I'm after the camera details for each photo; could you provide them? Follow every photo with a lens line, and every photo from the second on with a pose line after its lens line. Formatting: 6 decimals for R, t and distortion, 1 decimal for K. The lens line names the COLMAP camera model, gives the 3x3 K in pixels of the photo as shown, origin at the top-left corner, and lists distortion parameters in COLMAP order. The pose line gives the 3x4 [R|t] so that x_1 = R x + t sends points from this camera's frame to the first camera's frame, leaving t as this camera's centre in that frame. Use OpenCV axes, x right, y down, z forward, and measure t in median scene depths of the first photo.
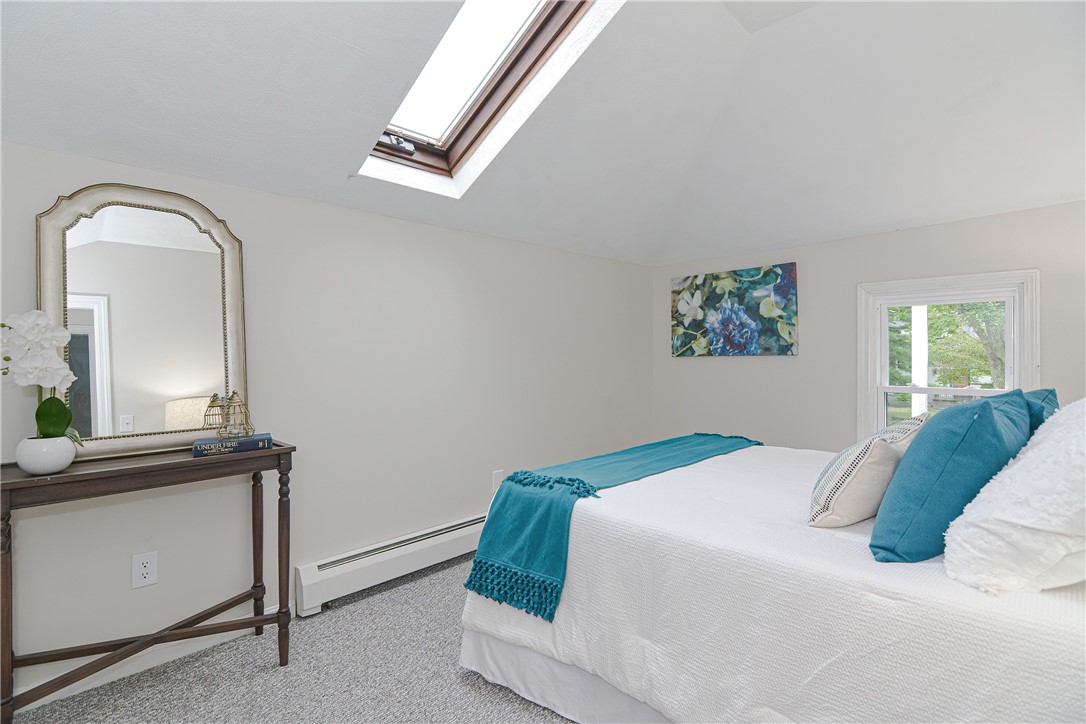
lens RADIAL K [[535.0, 0, 536.5], [0, 535.0, 363.8], [0, 0, 1]] dist [0.009109, -0.012763]
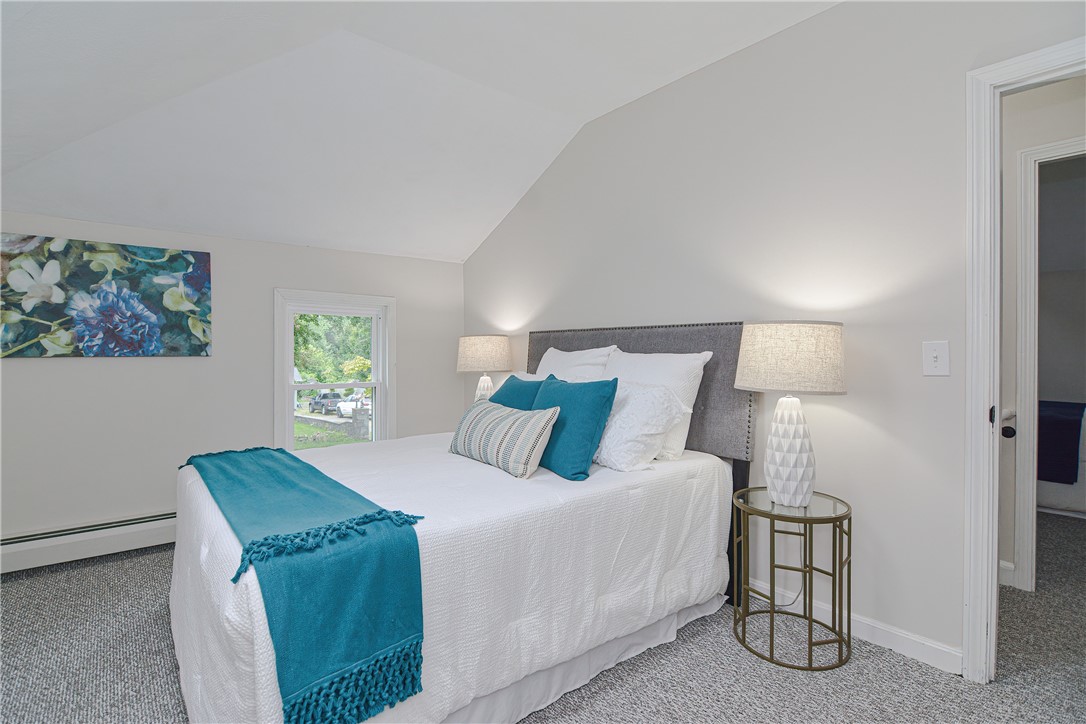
lens RADIAL K [[535.0, 0, 536.5], [0, 535.0, 363.8], [0, 0, 1]] dist [0.009109, -0.012763]
pose [[0.069758, -0.007196, 0.997538, -0.349603], [0.016240, 0.999850, 0.006077, 0.000195], [-0.997432, 0.015777, 0.069864, 0.361964]]
